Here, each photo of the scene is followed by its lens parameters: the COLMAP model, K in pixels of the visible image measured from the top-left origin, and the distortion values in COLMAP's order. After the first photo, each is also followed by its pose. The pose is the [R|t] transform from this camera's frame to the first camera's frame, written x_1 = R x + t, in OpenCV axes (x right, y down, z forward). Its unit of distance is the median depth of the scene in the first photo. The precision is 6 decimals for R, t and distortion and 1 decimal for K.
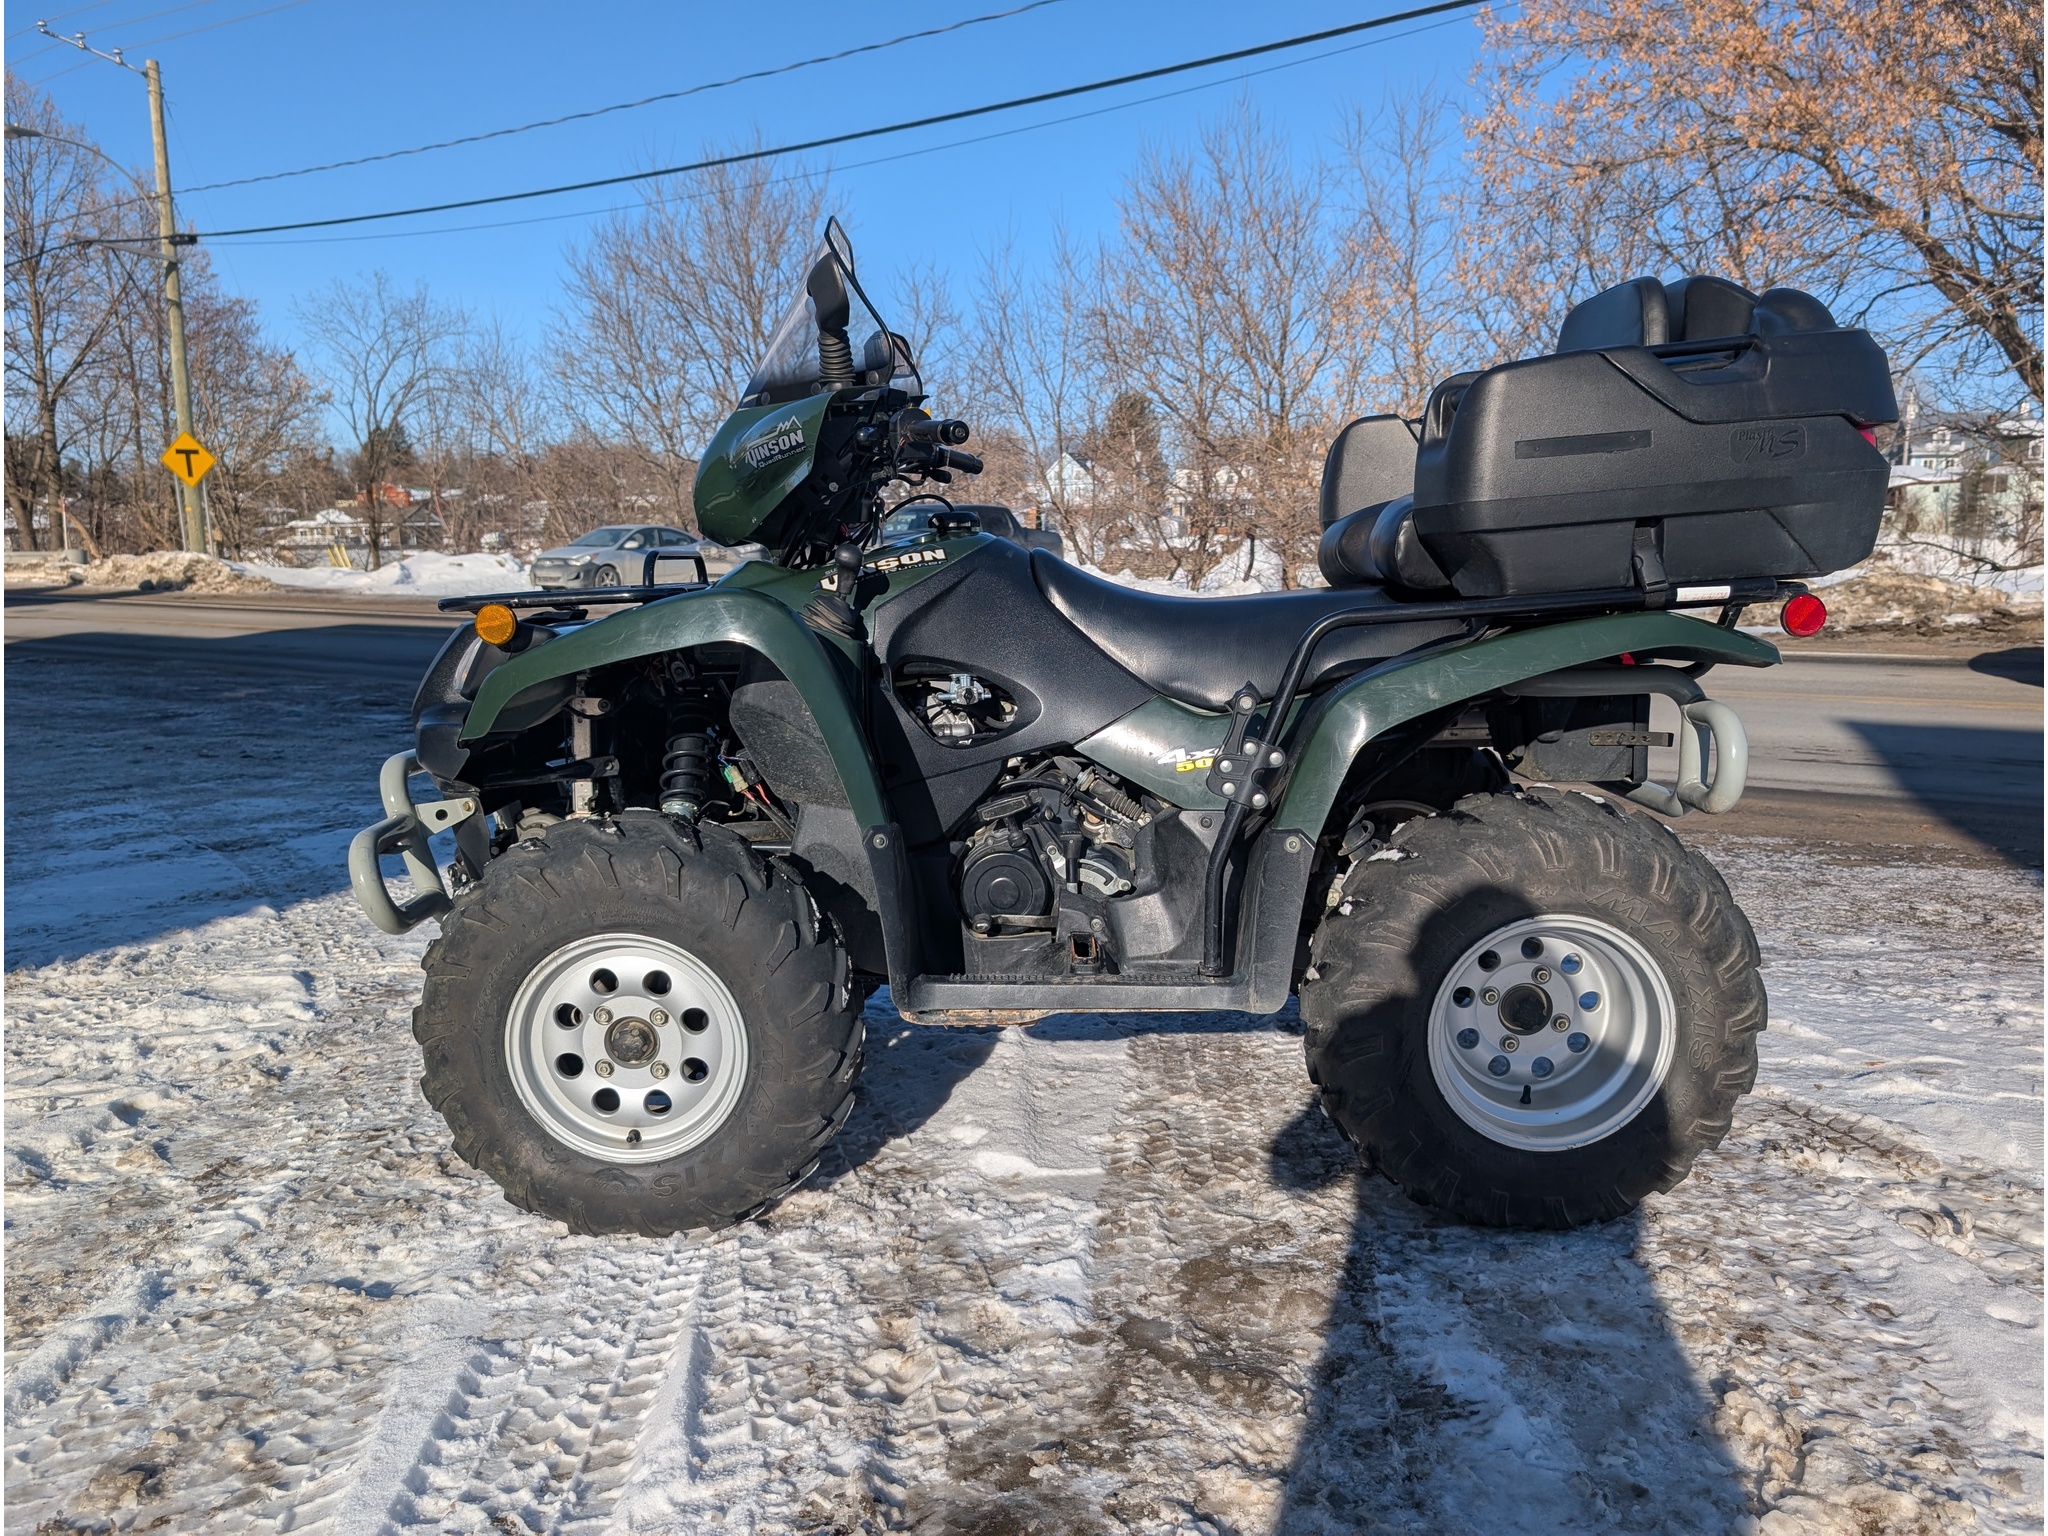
lens RADIAL K [[1447.3, 0, 1026.5], [0, 1447.3, 818.0], [0, 0, 1]] dist [0.002683, -0.002390]
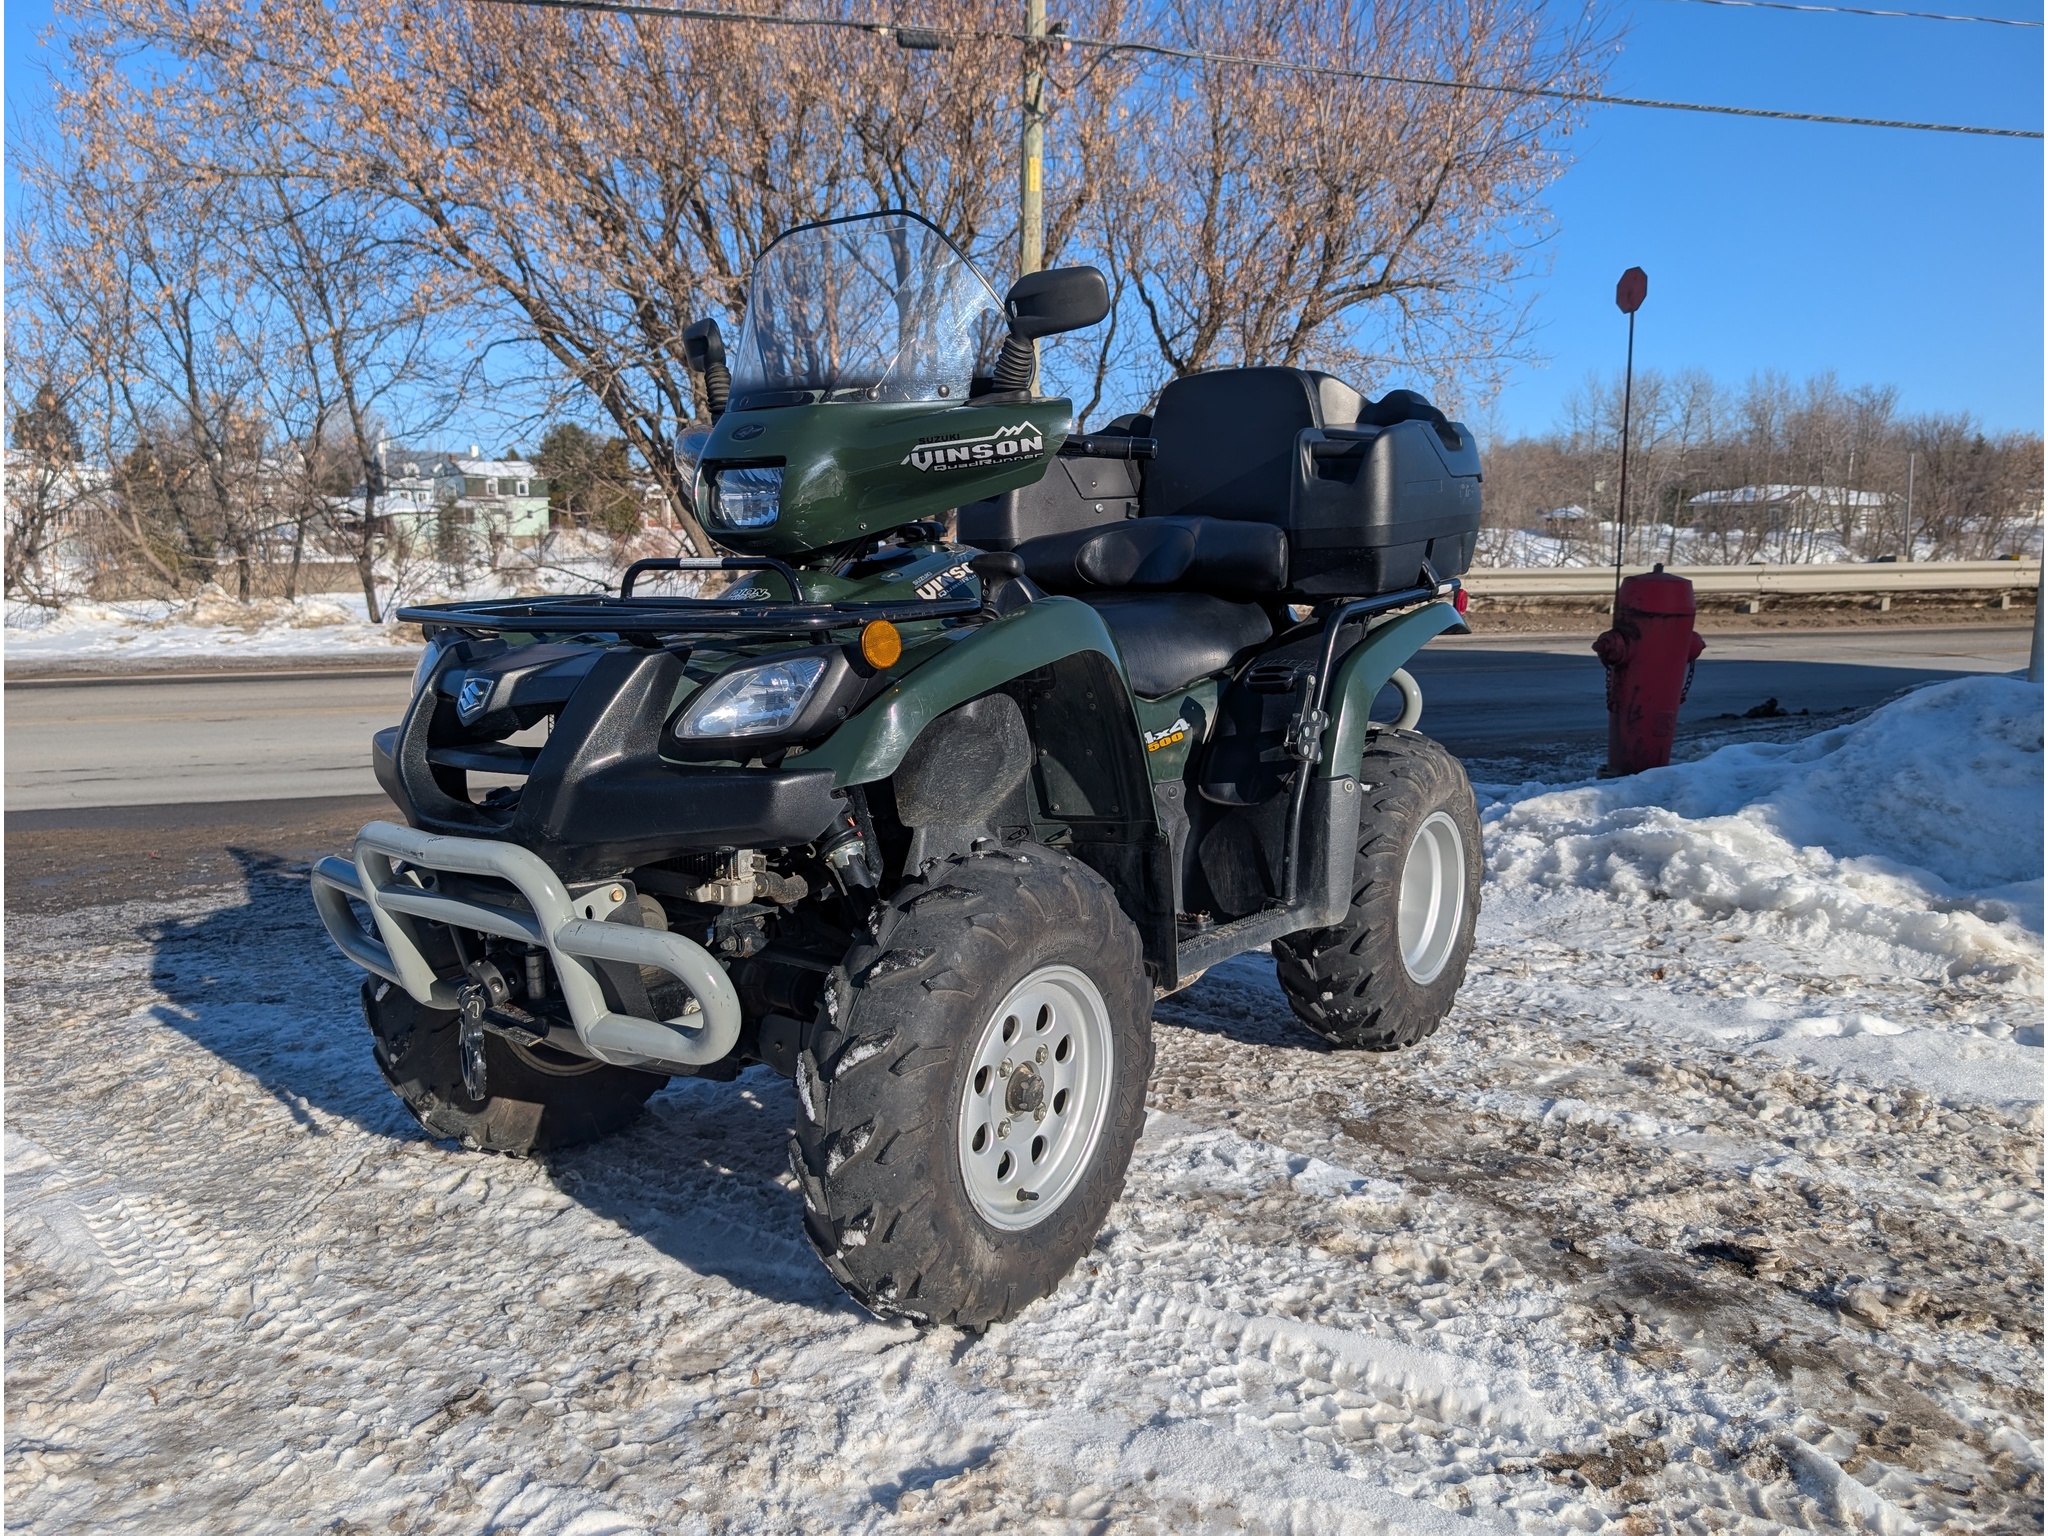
lens RADIAL K [[1480.7, 0, 1024.0], [0, 1480.7, 768.0], [0, 0, 1]] dist [0.000733, -0.000139]
pose [[0.596367, -0.107875, 0.795430, -0.061681], [0.150710, 0.988354, 0.021045, -0.004052], [-0.788437, 0.107329, 0.605680, 0.025640]]
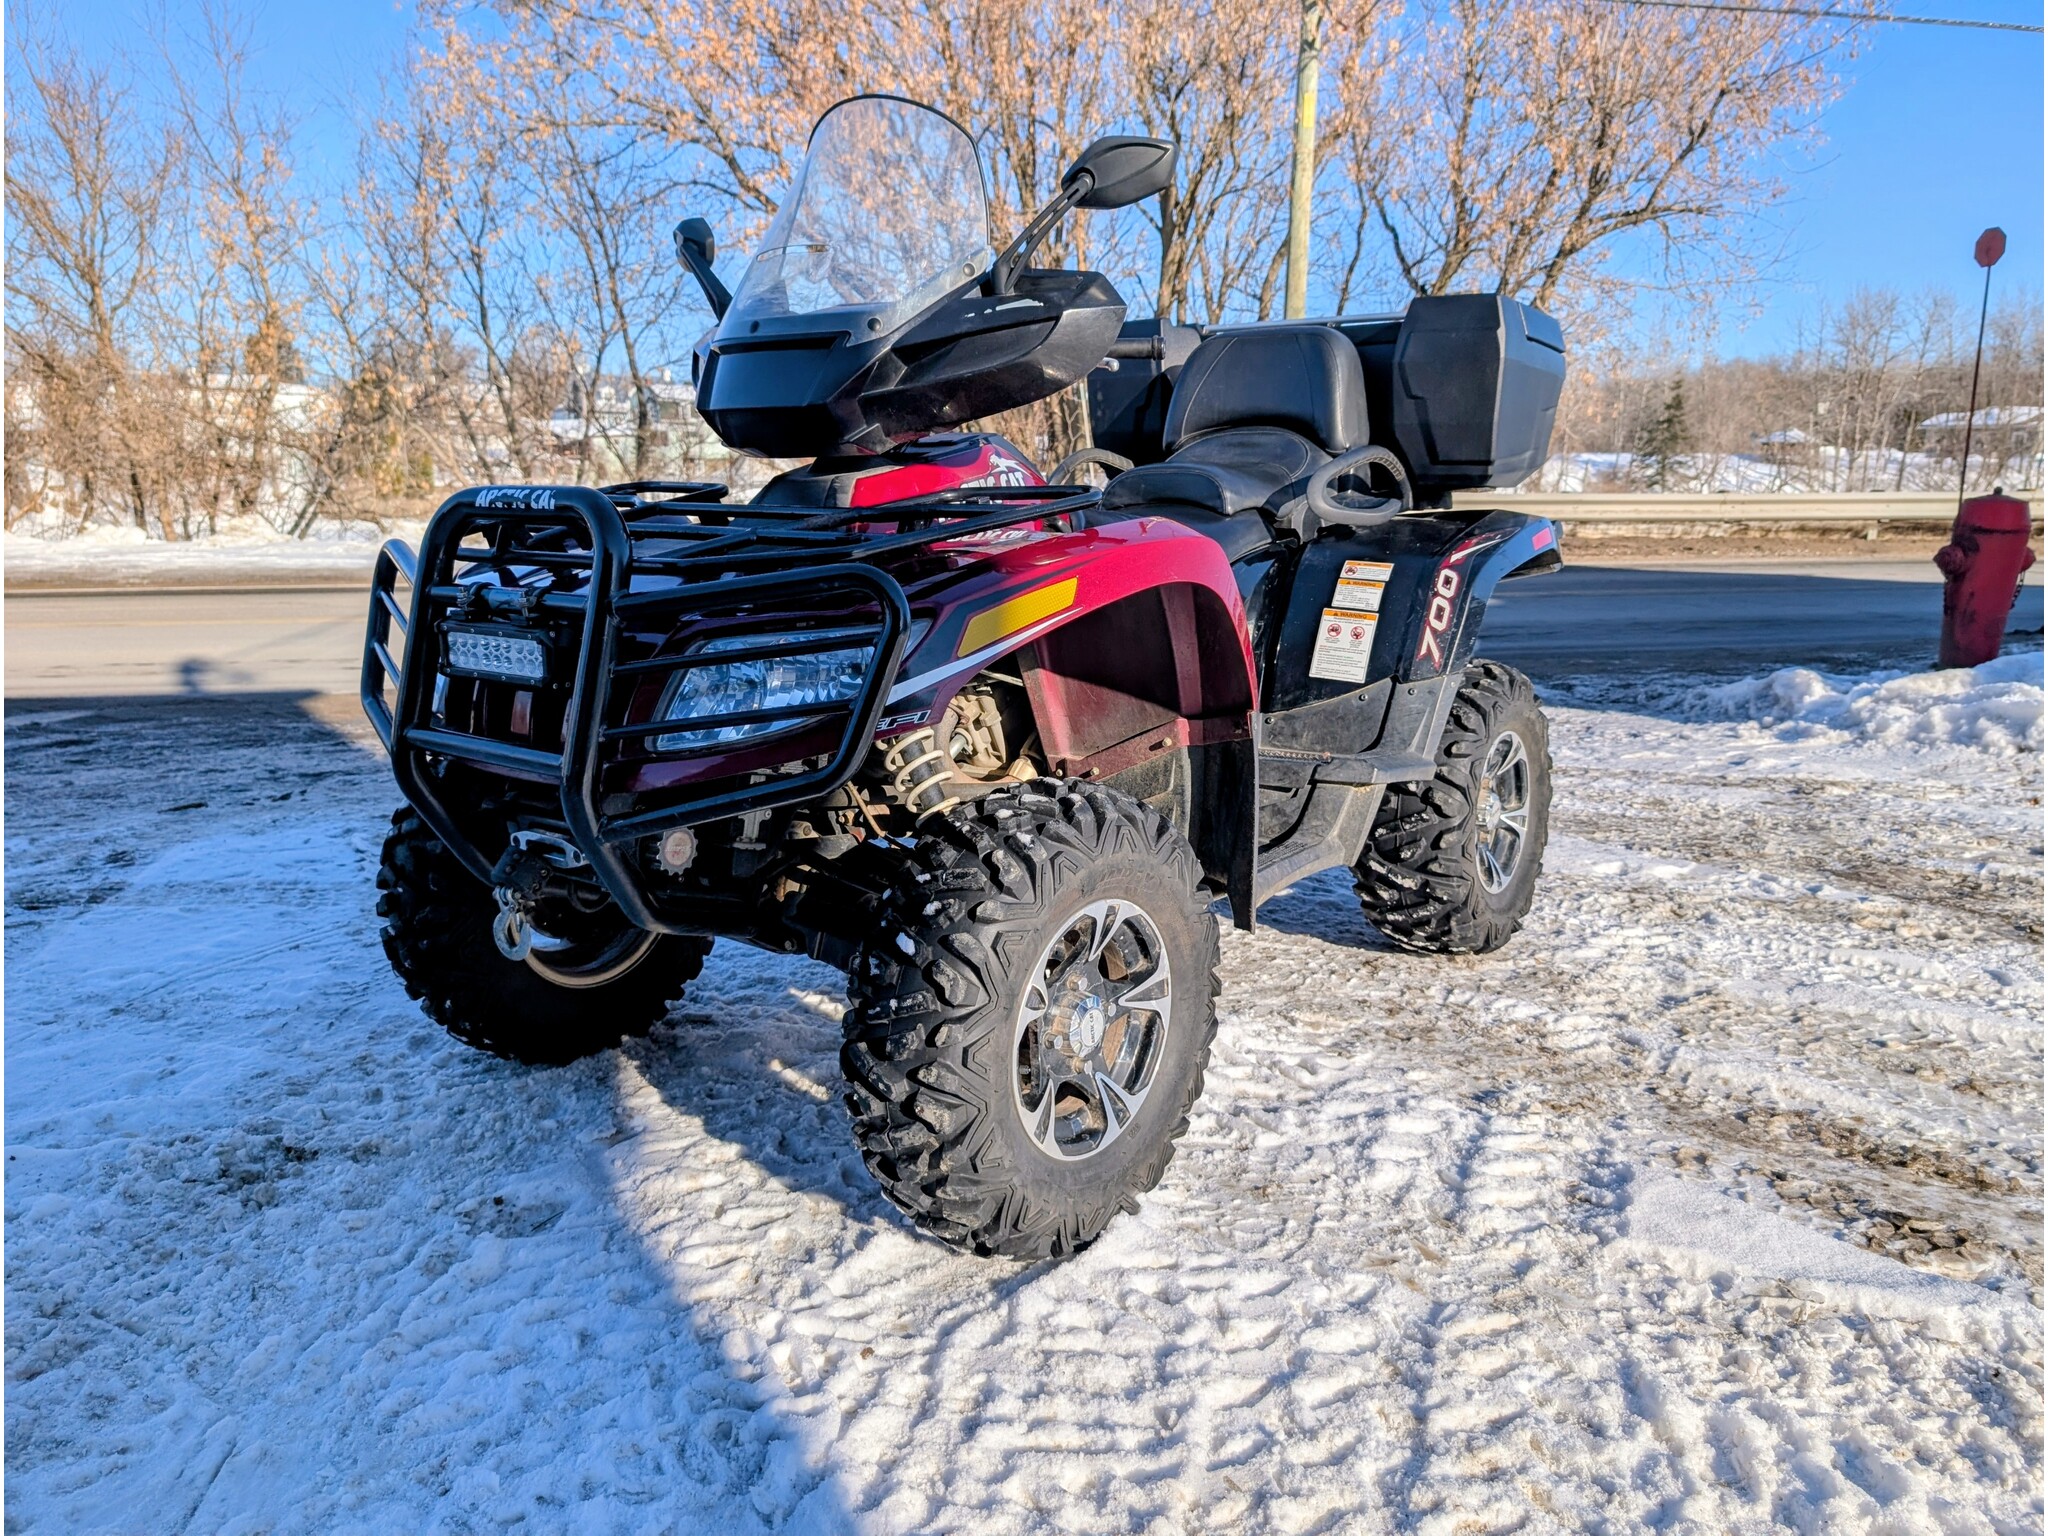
lens RADIAL K [[1470.3, 0, 1034.7], [0, 1470.3, 773.6], [0, 0, 1]] dist [0.003266, -0.001083]
pose [[0.684042, -0.134370, 0.716960, -0.113462], [0.132104, 0.989454, 0.059401, -0.003542], [-0.717380, 0.054081, 0.694579, 0.026838]]
